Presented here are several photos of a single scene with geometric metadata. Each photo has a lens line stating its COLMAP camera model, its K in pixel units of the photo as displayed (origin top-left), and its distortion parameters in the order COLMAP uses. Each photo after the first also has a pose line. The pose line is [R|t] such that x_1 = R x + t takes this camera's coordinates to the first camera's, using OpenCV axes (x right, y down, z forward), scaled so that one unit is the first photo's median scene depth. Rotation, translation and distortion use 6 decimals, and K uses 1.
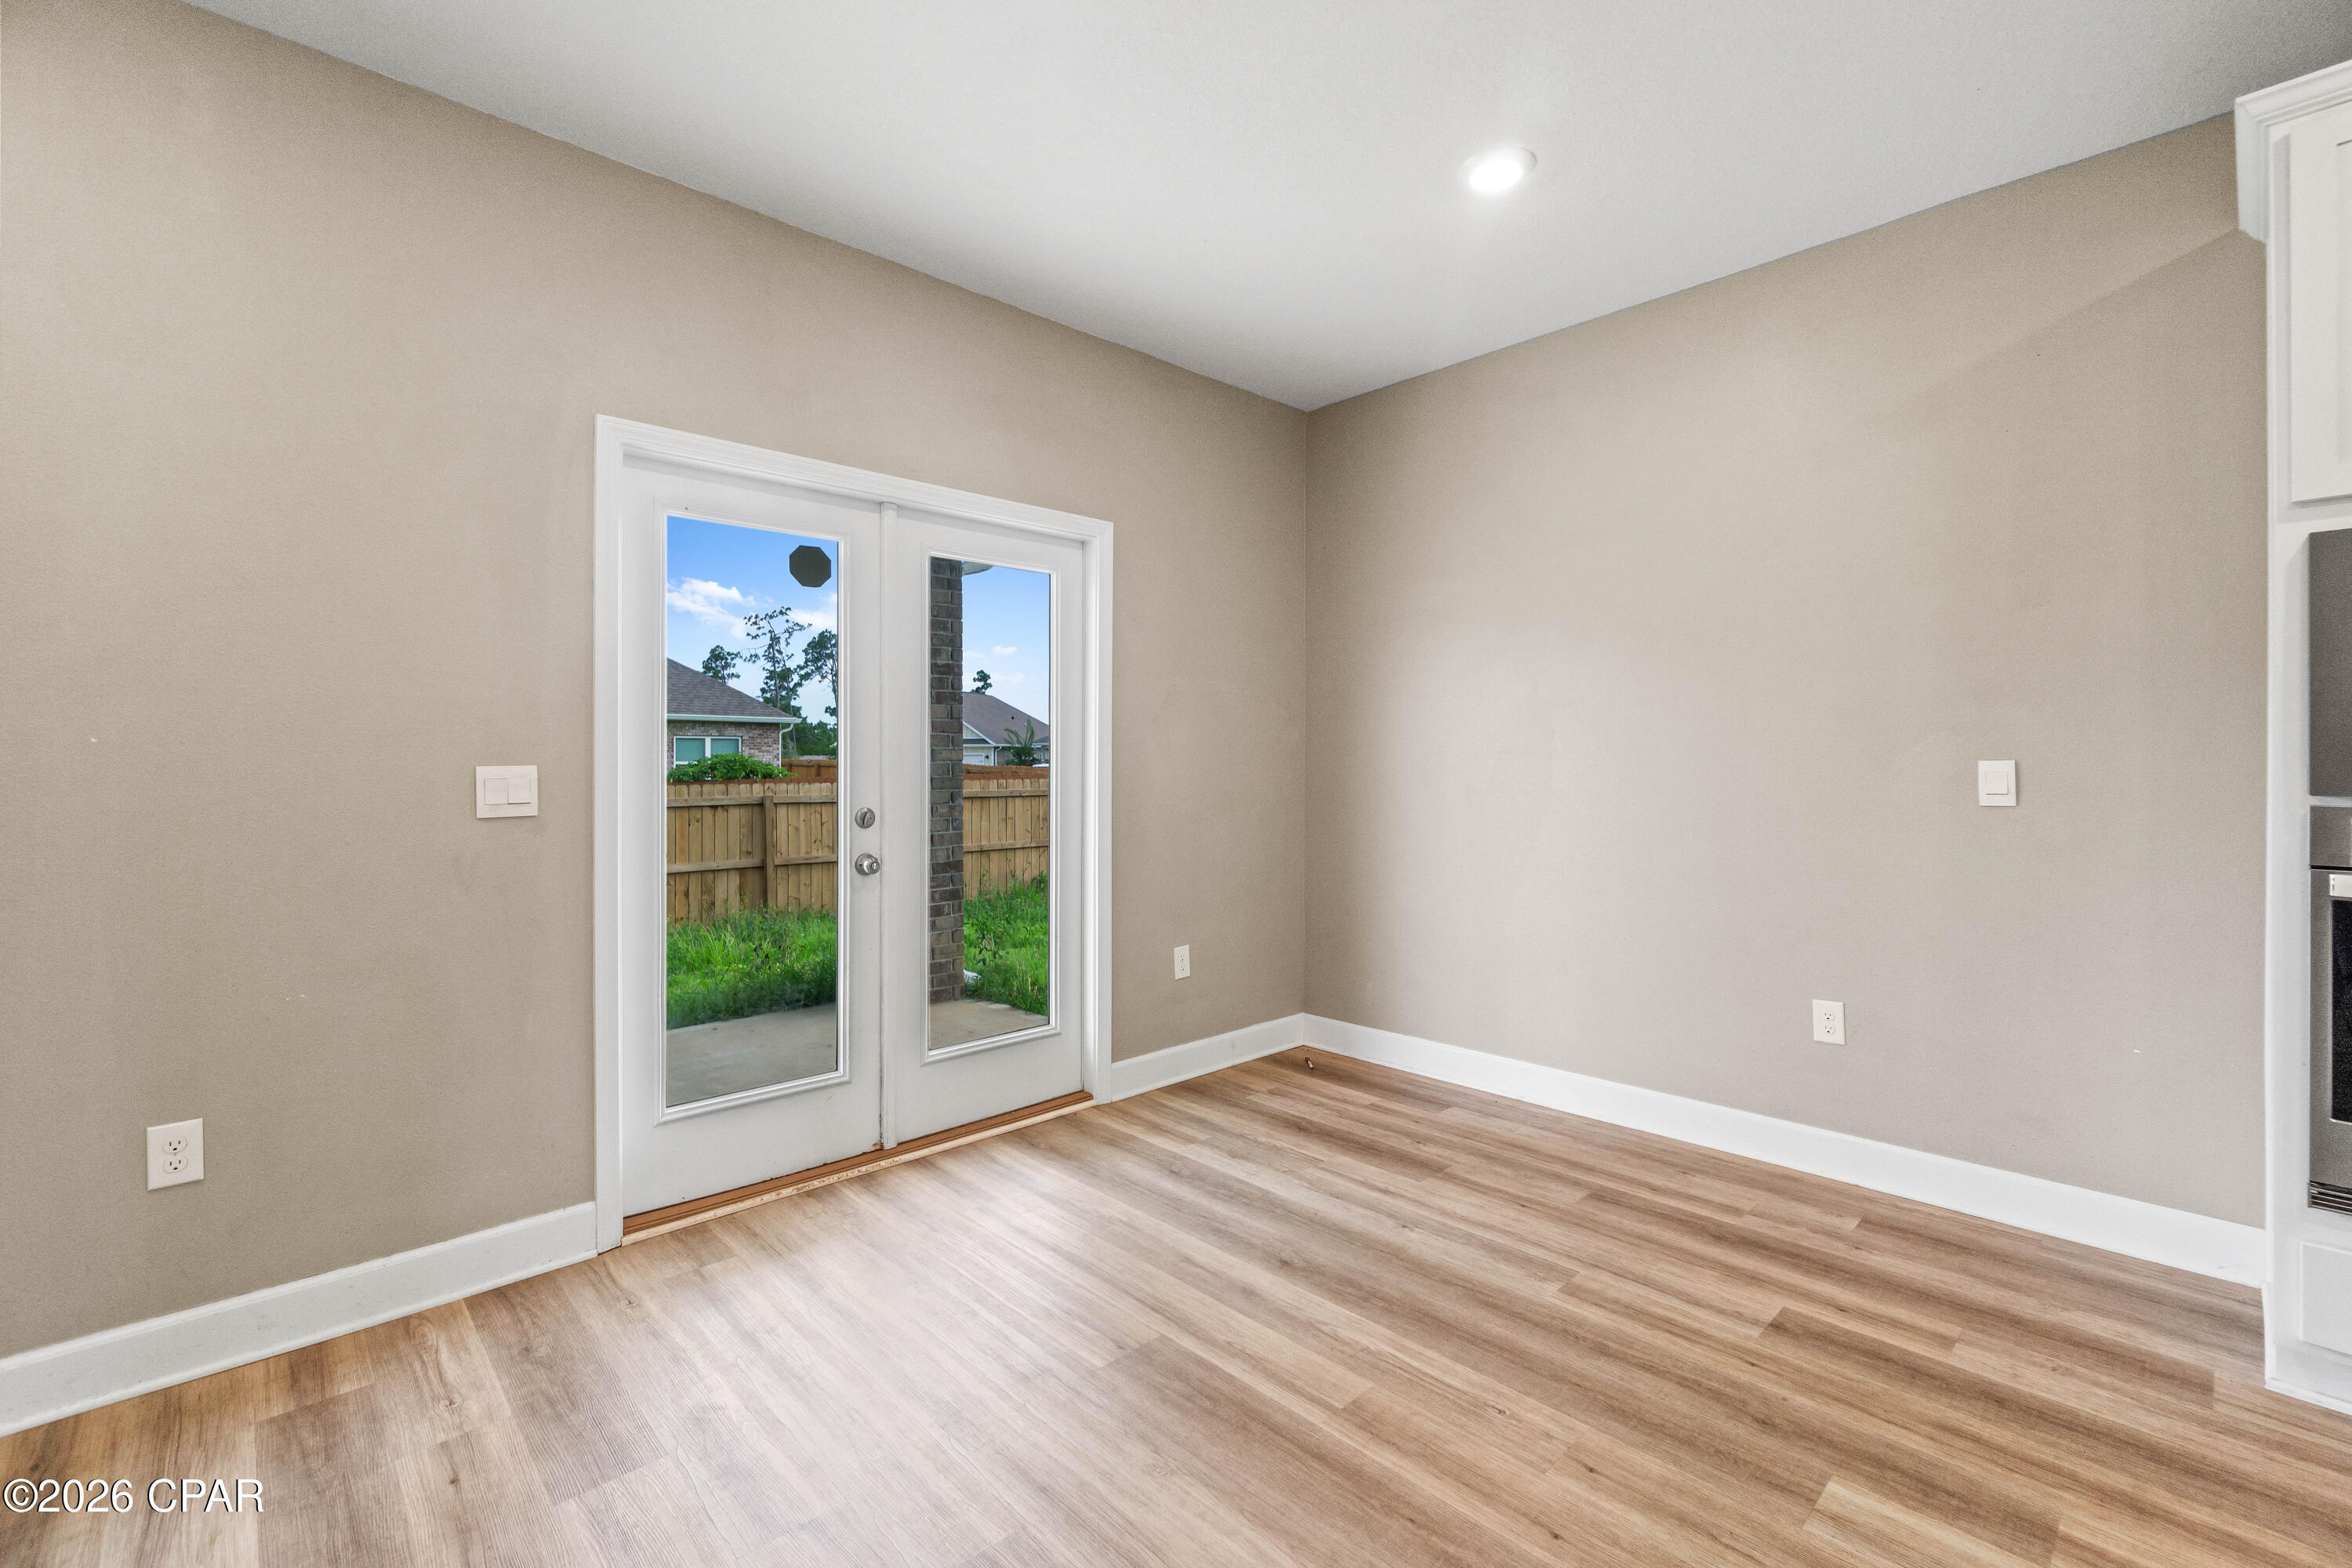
lens RADIAL K [[1016.5, 0, 1188.5], [0, 1016.5, 764.6], [0, 0, 1]] dist [-0.003225, 0.000935]
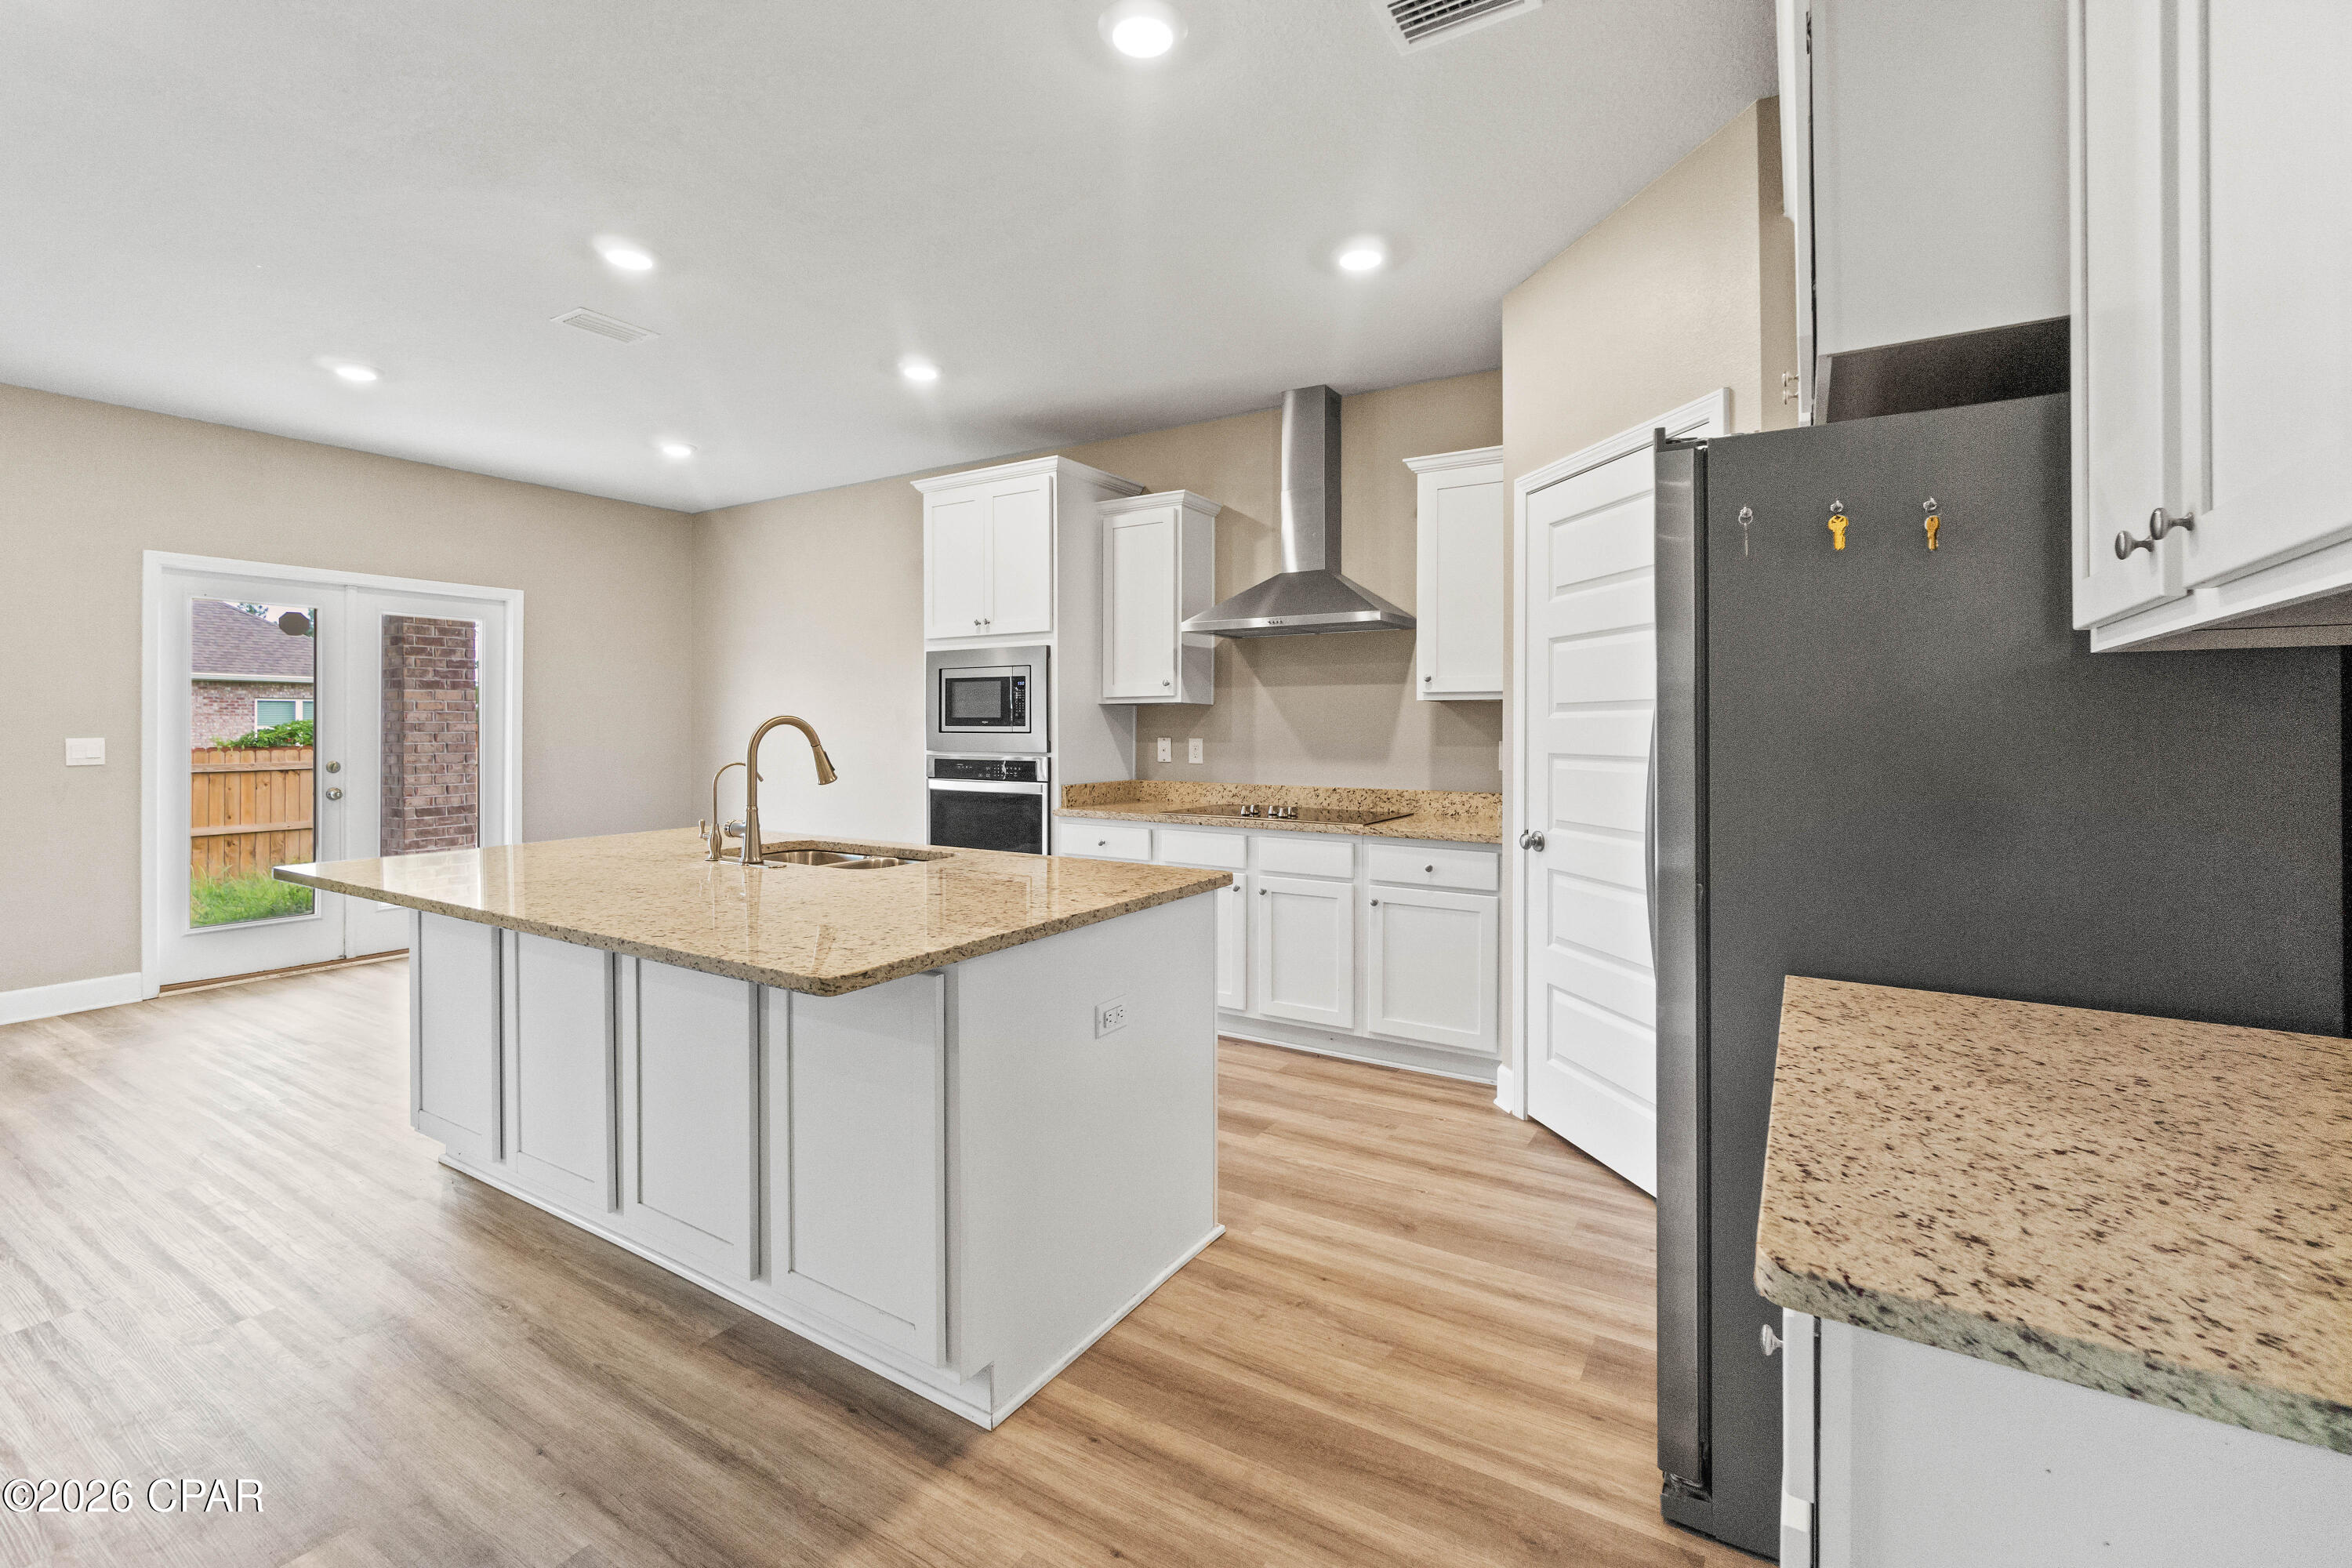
lens RADIAL K [[1010.9, 0, 1159.9], [0, 1010.9, 728.2], [0, 0, 1]] dist [-0.002046, 0.000958]
pose [[0.967451, 0.002864, 0.253043, 0.760938], [-0.002442, 0.999995, -0.001979, -0.017556], [-0.253047, 0.001297, 0.967453, -1.277859]]
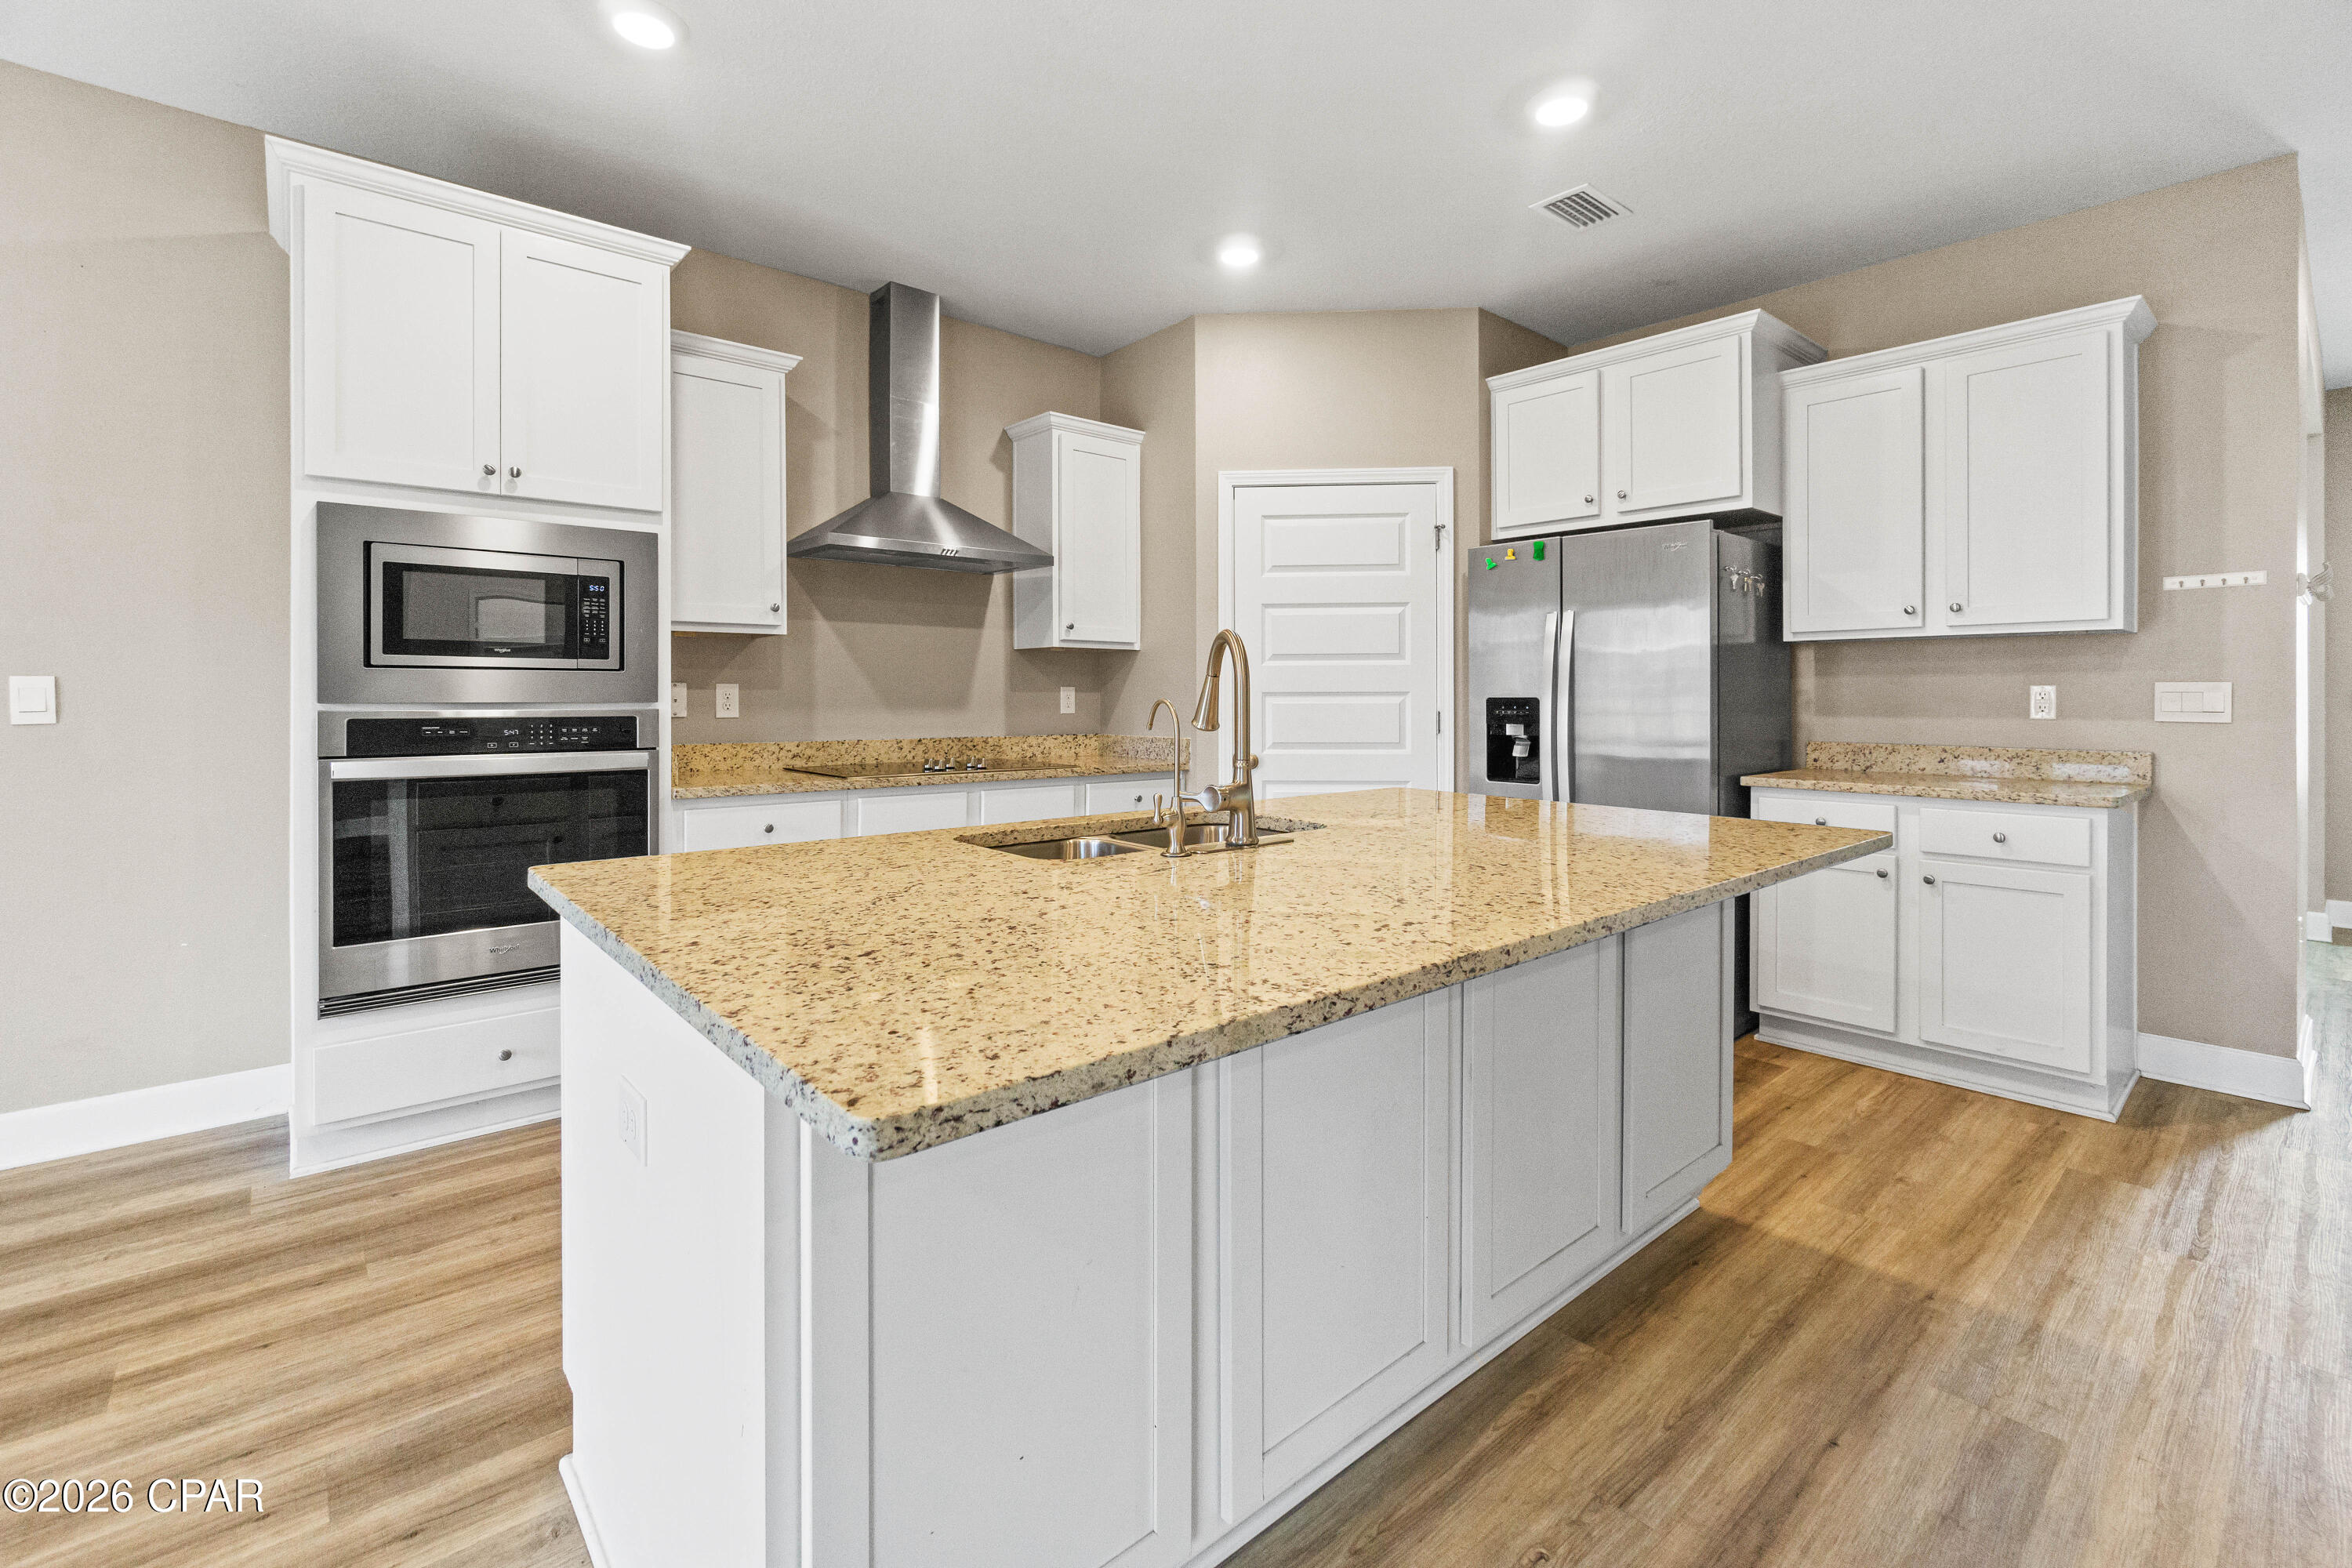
lens RADIAL K [[1028.7, 0, 1183.4], [0, 1028.7, 699.5], [0, 0, 1]] dist [-0.005810, 0.000443]
pose [[0.043772, -0.001492, 0.999040, -0.120639], [0.001316, 0.999998, 0.001436, 0.019023], [-0.999041, 0.001252, 0.043774, -0.126947]]
